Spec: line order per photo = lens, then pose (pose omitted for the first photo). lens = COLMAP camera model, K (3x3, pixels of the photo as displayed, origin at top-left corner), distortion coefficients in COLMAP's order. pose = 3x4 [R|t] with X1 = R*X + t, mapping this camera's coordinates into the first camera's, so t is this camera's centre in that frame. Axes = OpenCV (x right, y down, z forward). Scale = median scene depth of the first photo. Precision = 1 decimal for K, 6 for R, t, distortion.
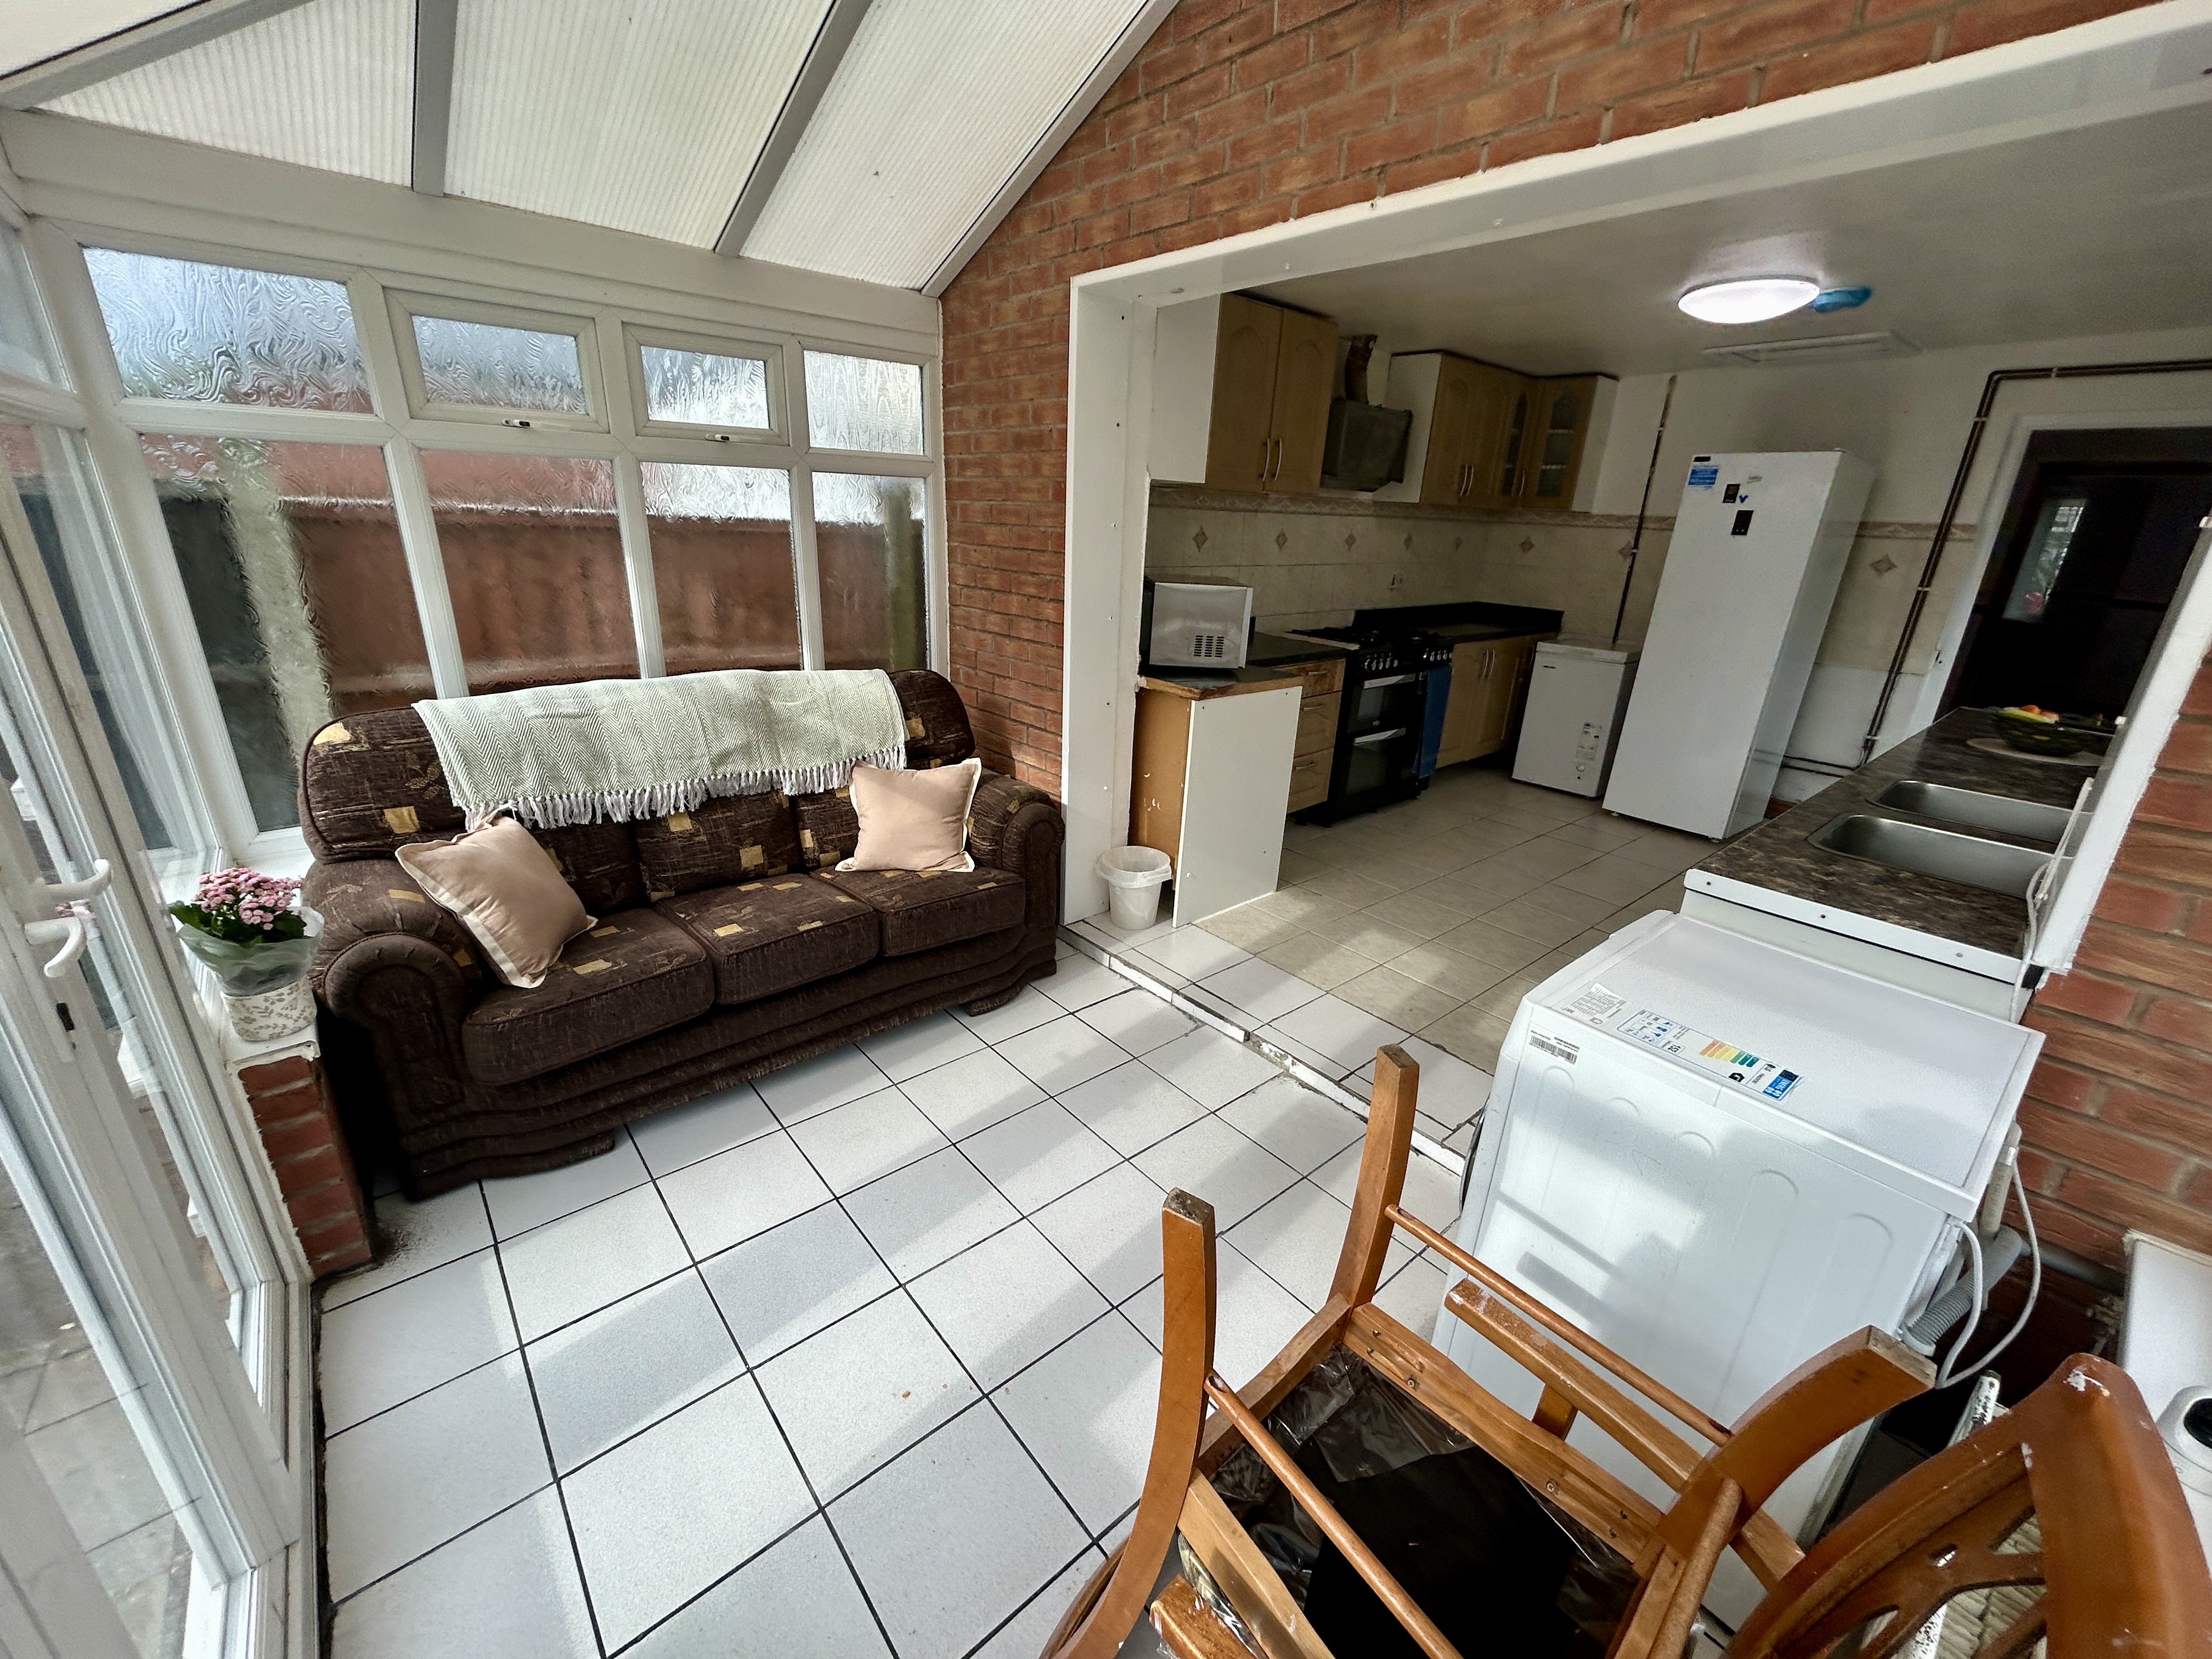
lens RADIAL K [[894.8, 0, 1107.9], [0, 894.8, 819.2], [0, 0, 1]] dist [0.000387, -0.001222]
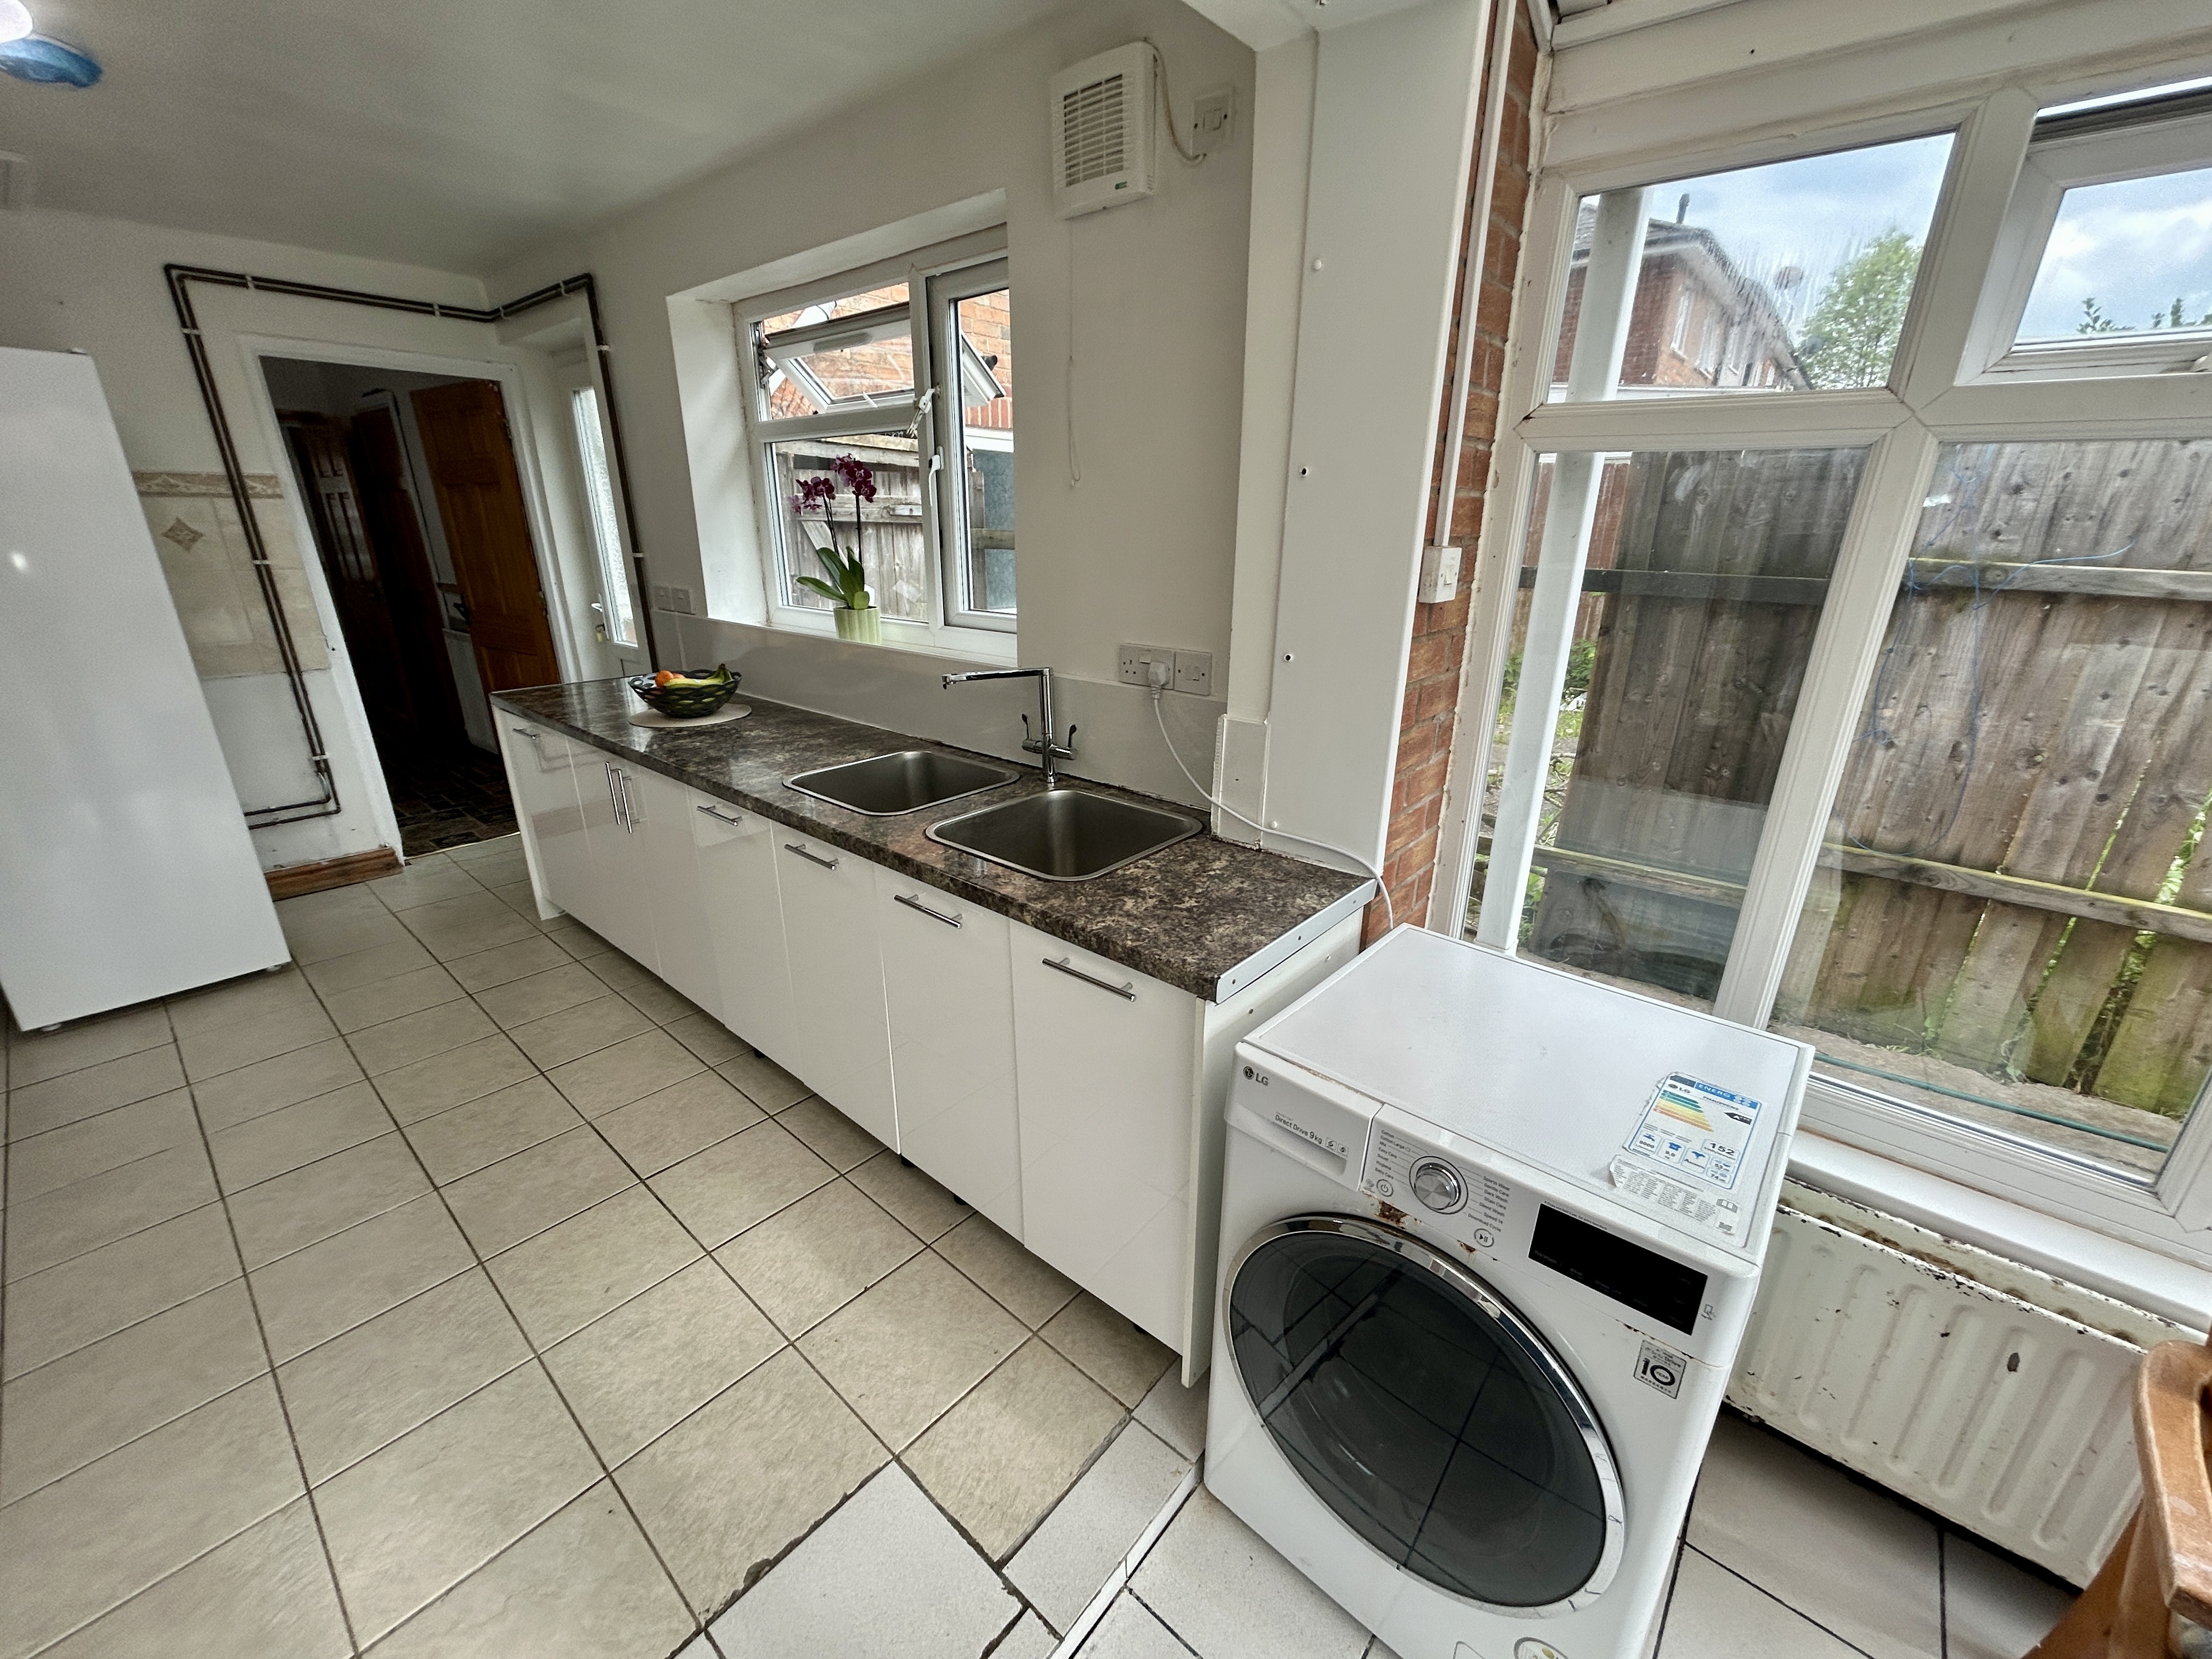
lens RADIAL K [[894.8, 0, 1106.7], [0, 894.8, 828.9], [0, 0, 1]] dist [0.000387, -0.001222]
pose [[-0.148727, -0.363641, 0.919590, 0.042786], [0.310897, 0.865583, 0.392566, -0.218972], [-0.938735, 0.344283, -0.015680, 0.667349]]
